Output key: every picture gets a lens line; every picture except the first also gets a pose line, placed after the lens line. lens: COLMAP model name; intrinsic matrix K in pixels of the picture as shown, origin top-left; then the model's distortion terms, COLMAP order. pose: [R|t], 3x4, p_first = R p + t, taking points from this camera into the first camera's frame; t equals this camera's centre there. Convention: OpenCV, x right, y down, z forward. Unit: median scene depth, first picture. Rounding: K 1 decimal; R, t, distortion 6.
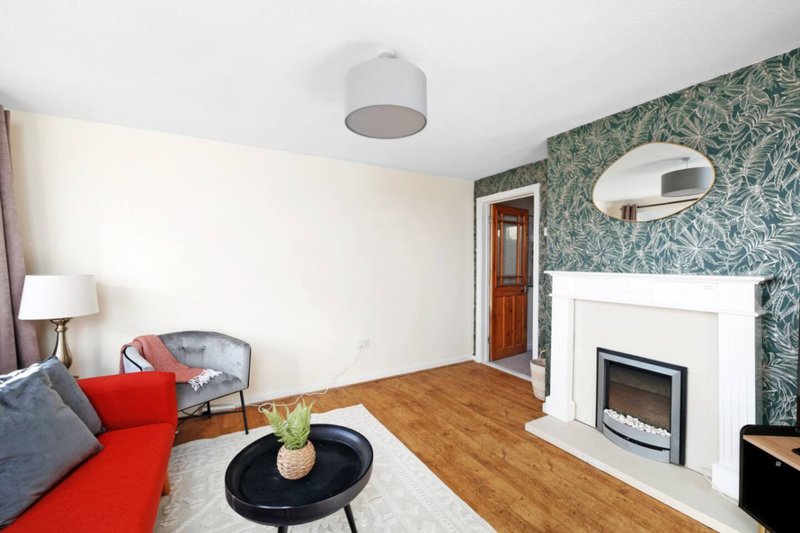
lens RADIAL K [[336.1, 0, 399.2], [0, 336.1, 262.3], [0, 0, 1]] dist [-0.001172, -0.000649]
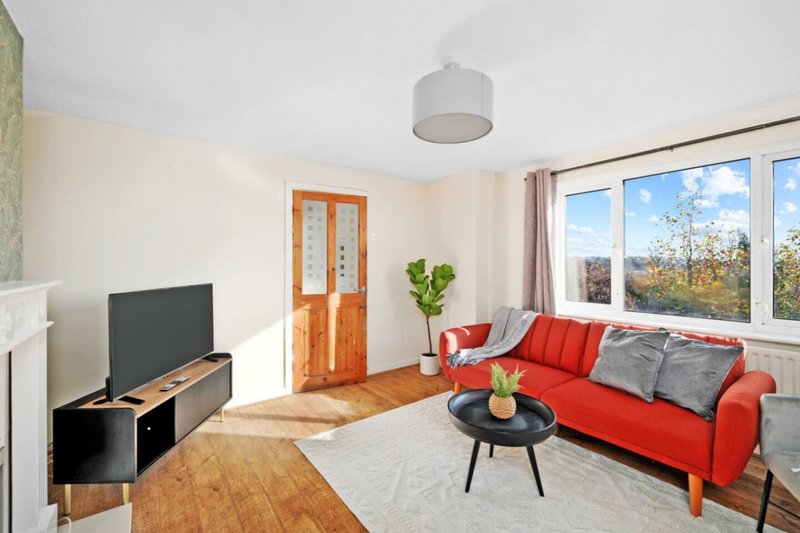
lens RADIAL K [[336.1, 0, 399.2], [0, 336.1, 262.3], [0, 0, 1]] dist [-0.001172, -0.000649]
pose [[-0.991999, 0.002034, -0.126230, 0.175952], [0.001691, 0.999995, 0.002823, -0.002785], [0.126235, 0.002587, -0.991997, 1.405318]]
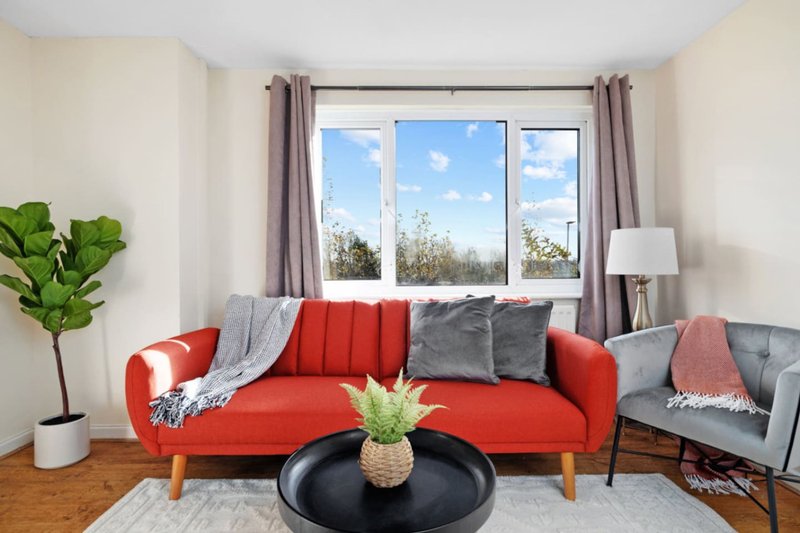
lens RADIAL K [[410.1, 0, 400.0], [0, 410.1, 266.5], [0, 0, 1]] dist [-0.002982, -0.000571]
pose [[-0.479732, 0.003714, -0.877407, 0.245707], [-0.001019, 0.999988, 0.004789, 0.119166], [0.877415, 0.003191, -0.479722, 0.860879]]
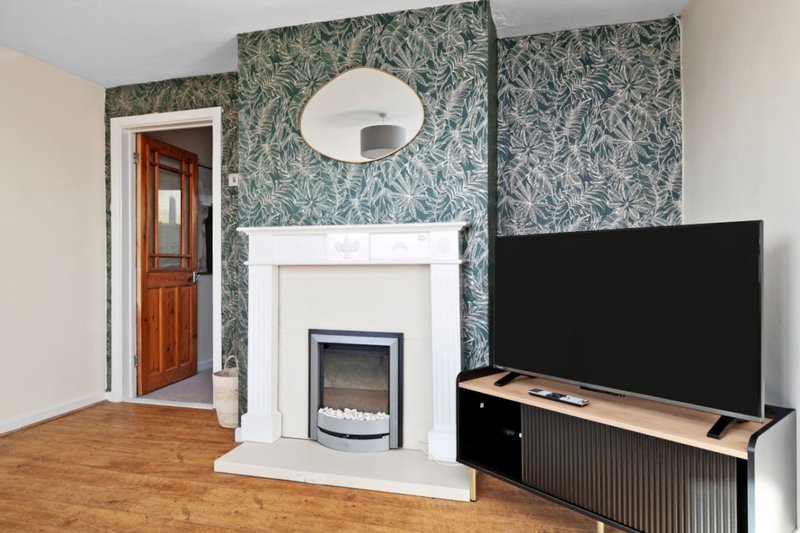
lens RADIAL K [[501.6, 0, 399.2], [0, 501.6, 265.0], [0, 0, 1]] dist [-0.002344, 0.000329]
pose [[0.705133, -0.003717, 0.709065, -0.052827], [0.010446, 0.999932, -0.005146, 0.121186], [-0.708998, 0.011036, 0.705124, 0.079455]]
